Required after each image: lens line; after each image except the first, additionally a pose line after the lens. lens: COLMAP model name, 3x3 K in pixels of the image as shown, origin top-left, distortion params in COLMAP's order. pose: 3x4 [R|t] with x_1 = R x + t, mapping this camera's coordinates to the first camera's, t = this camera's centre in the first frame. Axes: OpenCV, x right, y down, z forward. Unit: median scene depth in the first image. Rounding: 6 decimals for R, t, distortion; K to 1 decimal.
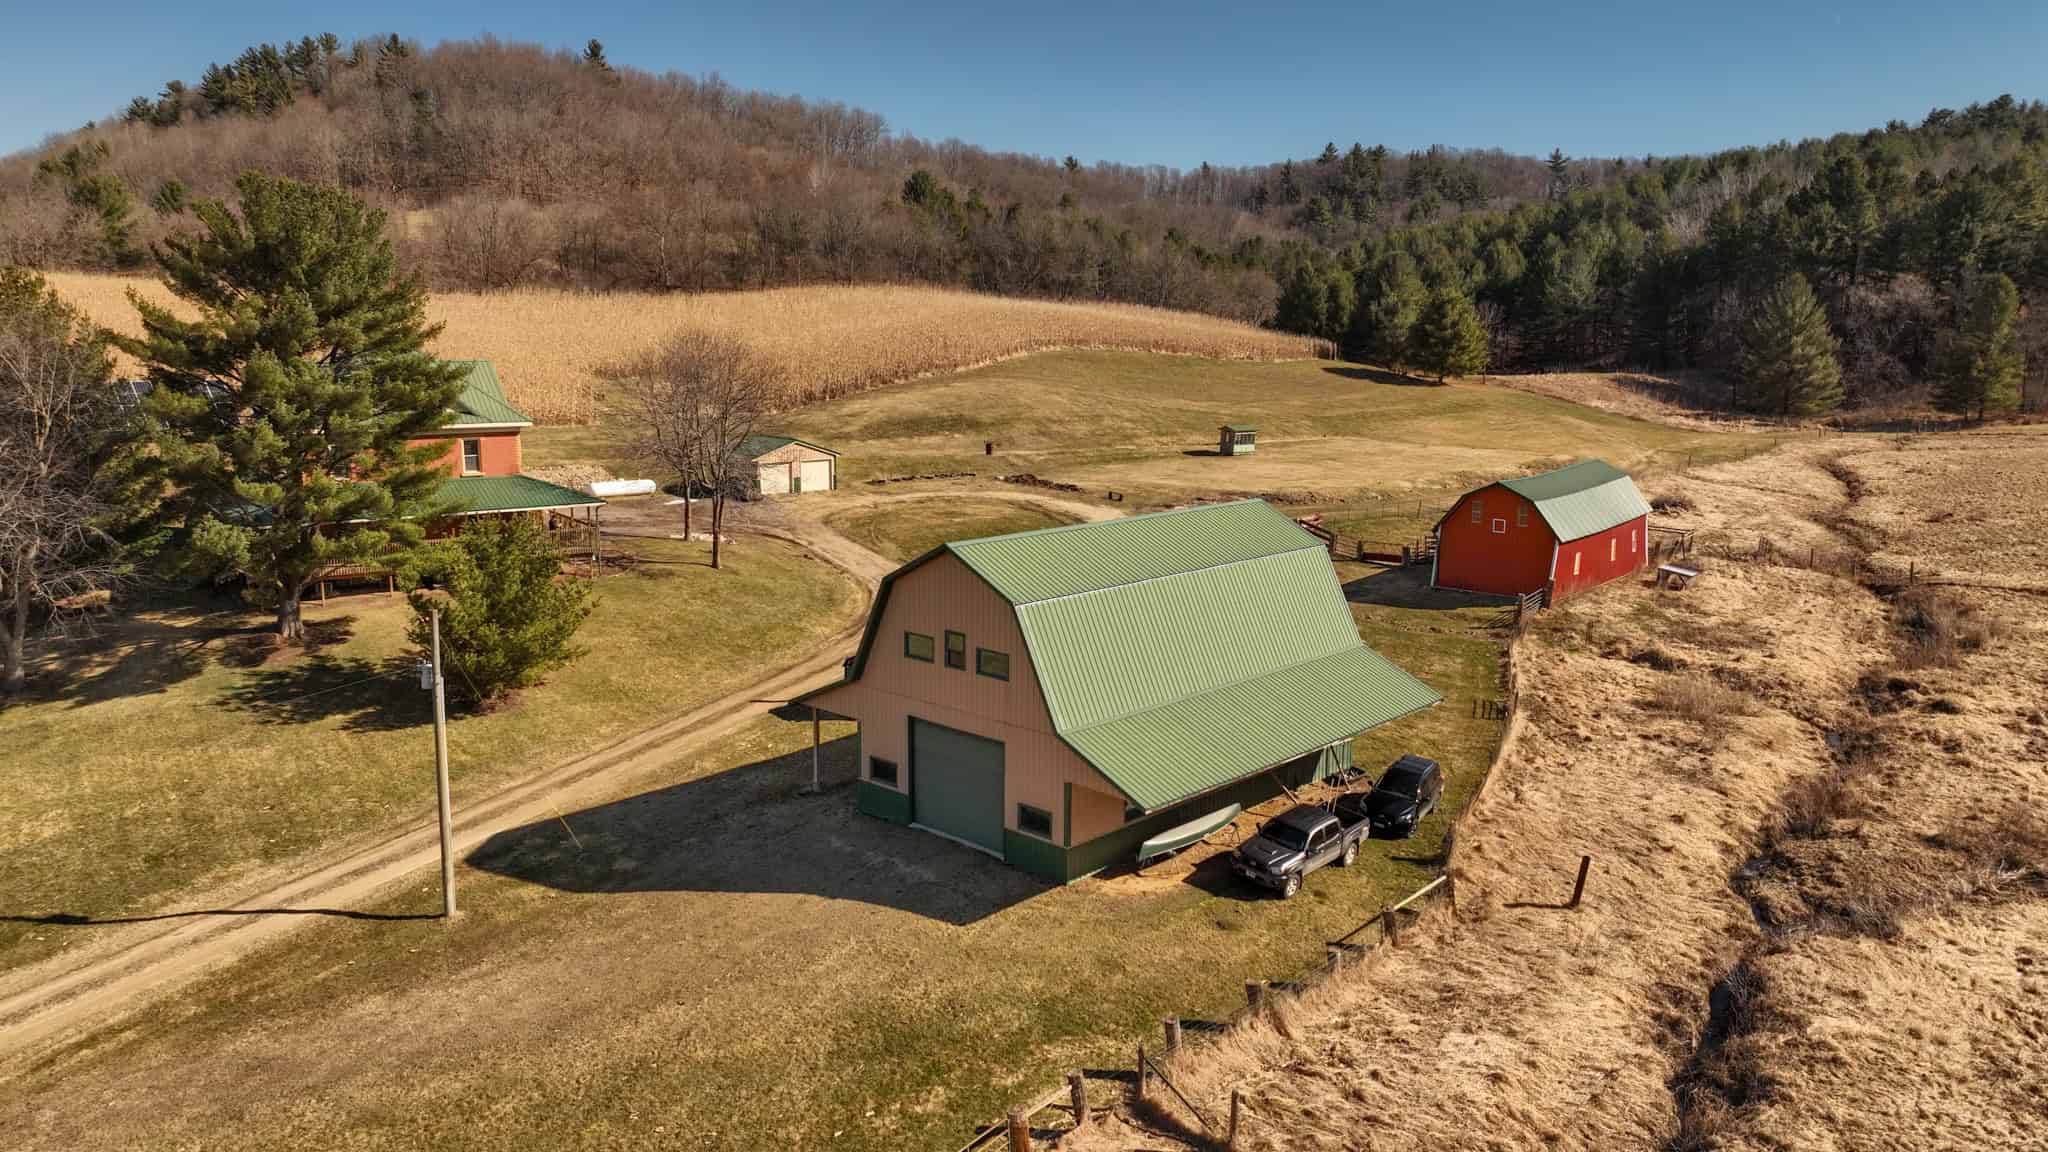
lens RADIAL K [[1441.2, 0, 1028.8], [0, 1441.2, 576.2], [0, 0, 1]] dist [0.001182, 0.019563]
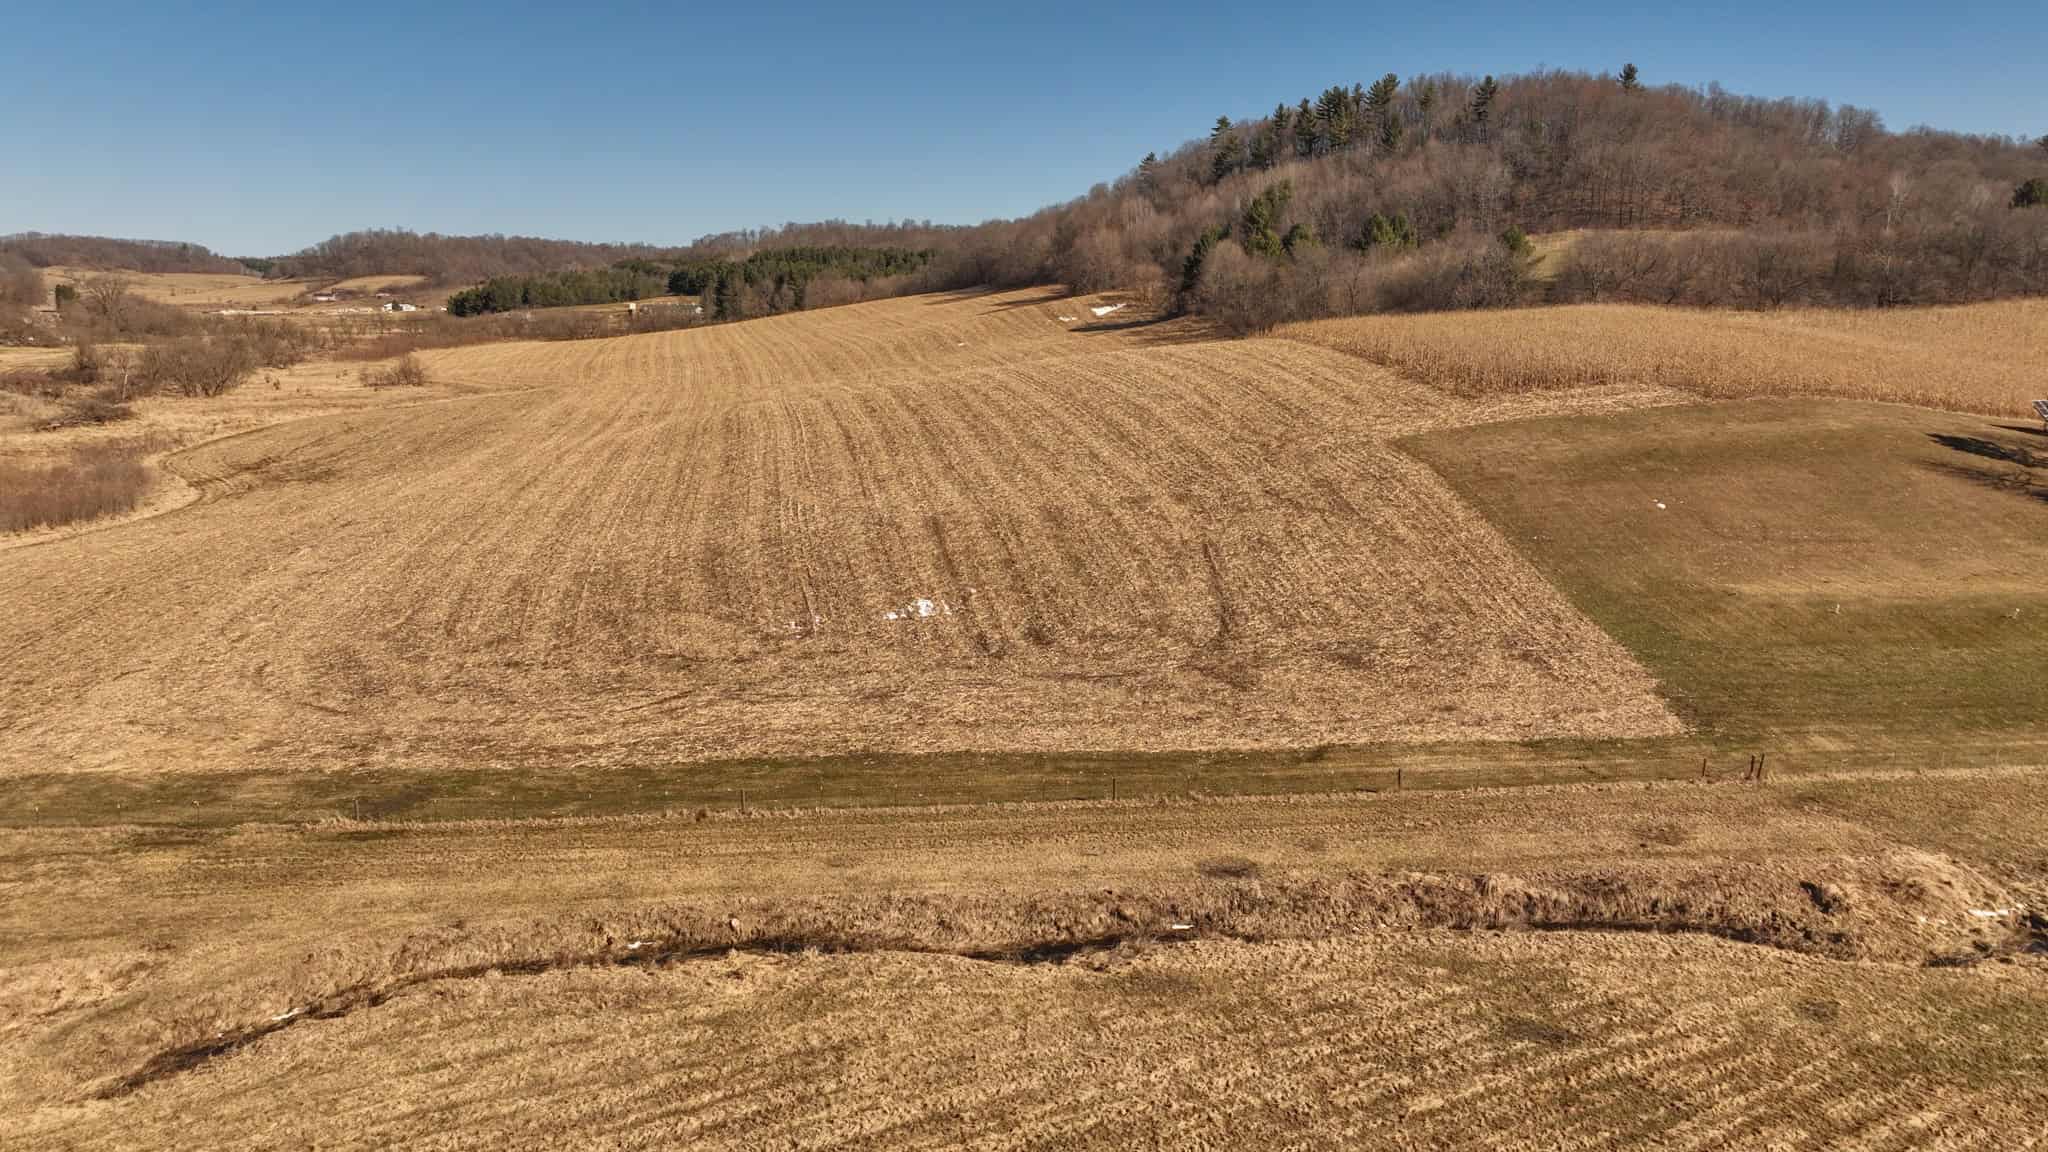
lens RADIAL K [[1441.2, 0, 1022.2], [0, 1441.2, 576.7], [0, 0, 1]] dist [0.001182, 0.019563]
pose [[0.896514, 0.090058, -0.433764, -0.396540], [-0.082465, 0.995931, 0.036335, 0.041328], [0.435271, 0.003196, 0.900294, -0.404009]]
